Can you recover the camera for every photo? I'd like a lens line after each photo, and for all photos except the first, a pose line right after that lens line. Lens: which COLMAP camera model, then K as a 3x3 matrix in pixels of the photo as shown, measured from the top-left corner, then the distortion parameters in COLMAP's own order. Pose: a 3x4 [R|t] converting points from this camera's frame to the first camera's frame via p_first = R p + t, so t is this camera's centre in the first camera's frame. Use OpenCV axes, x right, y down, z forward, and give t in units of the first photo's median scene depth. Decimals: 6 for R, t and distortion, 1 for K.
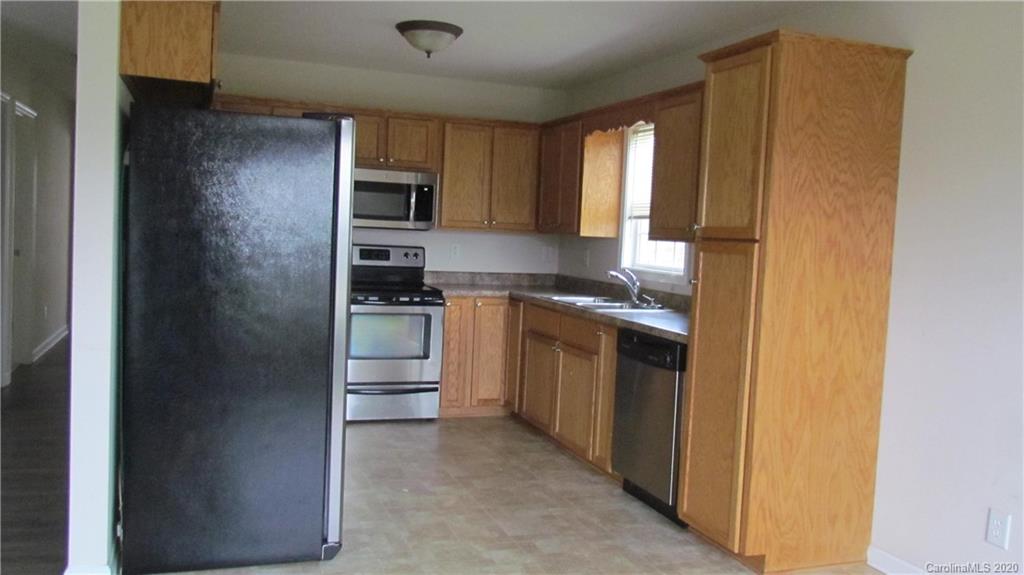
lens RADIAL K [[845.9, 0, 512.0], [0, 845.9, 287.5], [0, 0, 1]] dist [-0.018164, 0.001541]
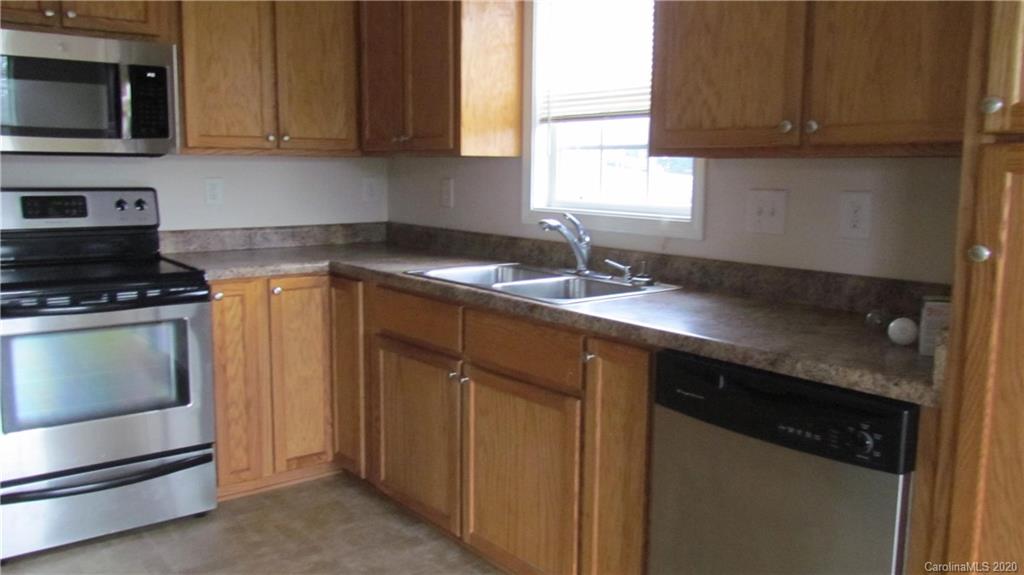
lens RADIAL K [[845.9, 0, 512.0], [0, 845.9, 287.5], [0, 0, 1]] dist [-0.018164, 0.001541]
pose [[0.947786, -0.080351, 0.308618, -0.062943], [0.053923, 0.994182, 0.093240, -0.024023], [-0.314314, -0.071730, 0.946605, 0.442481]]
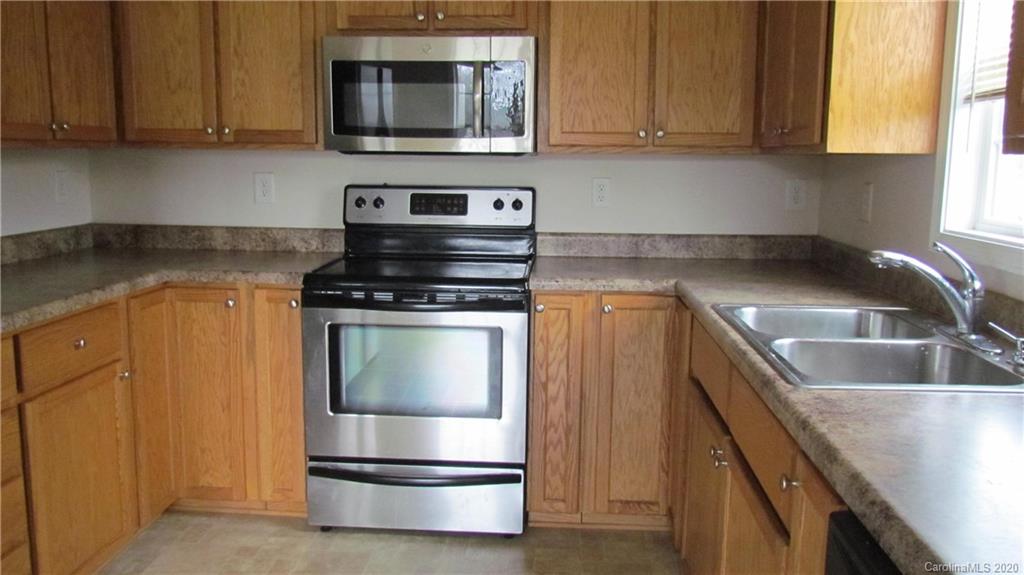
lens RADIAL K [[845.9, 0, 512.0], [0, 845.9, 287.5], [0, 0, 1]] dist [-0.018164, 0.001541]
pose [[0.915810, 0.023457, -0.400926, 0.101703], [0.007099, 0.997191, 0.074558, -0.027178], [0.401549, -0.071127, 0.913072, 0.548447]]
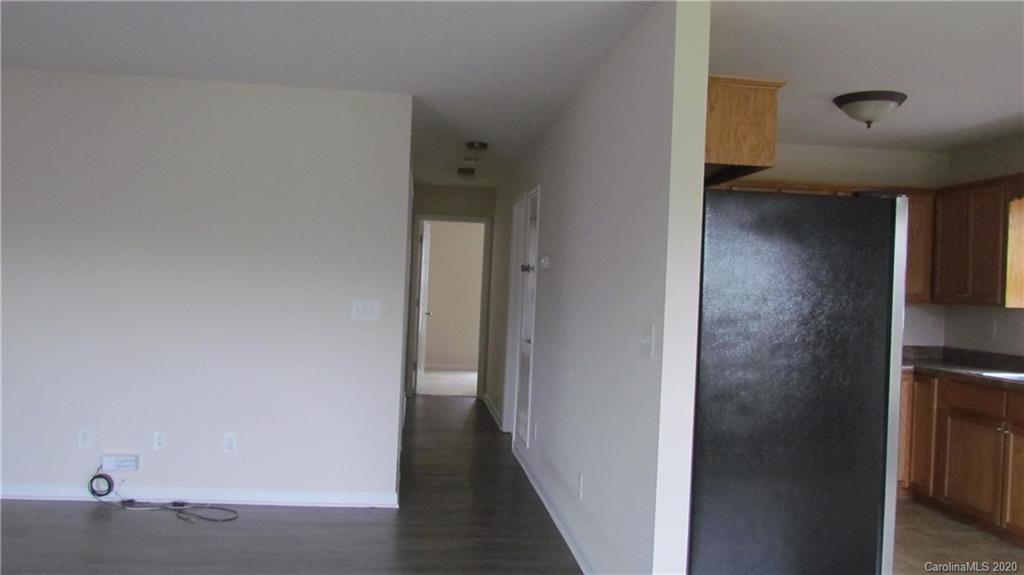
lens RADIAL K [[845.9, 0, 512.0], [0, 845.9, 287.5], [0, 0, 1]] dist [-0.018164, 0.001541]
pose [[0.971806, -0.010165, -0.235564, -0.219479], [-0.007163, 0.997336, -0.072588, -0.011636], [0.235675, 0.072229, 0.969144, -0.023343]]
